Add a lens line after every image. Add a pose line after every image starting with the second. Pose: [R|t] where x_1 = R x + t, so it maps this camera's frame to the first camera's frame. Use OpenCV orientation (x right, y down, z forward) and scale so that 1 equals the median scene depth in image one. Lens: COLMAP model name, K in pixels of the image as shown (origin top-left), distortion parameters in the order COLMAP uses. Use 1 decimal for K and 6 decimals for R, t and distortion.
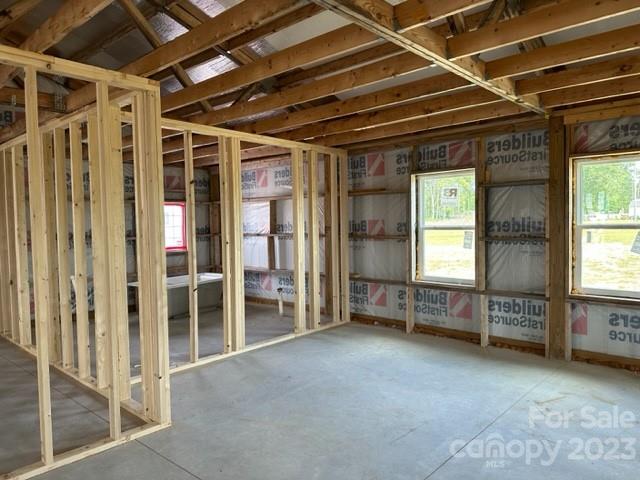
lens RADIAL K [[455.6, 0, 316.4], [0, 455.6, 234.8], [0, 0, 1]] dist [0.071222, -0.066120]
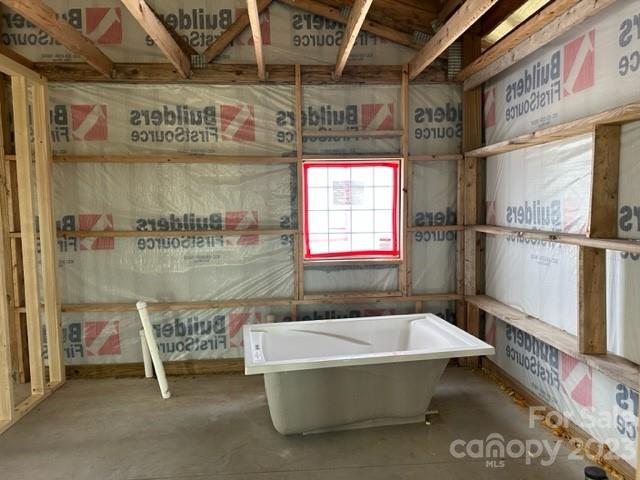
lens RADIAL K [[455.6, 0, 320.0], [0, 455.6, 241.6], [0, 0, 1]] dist [0.071222, -0.066120]
pose [[0.737754, 0.061318, -0.672279, -0.025862], [-0.012274, 0.996920, 0.077459, -0.021783], [0.674958, -0.048894, 0.736234, 0.633690]]
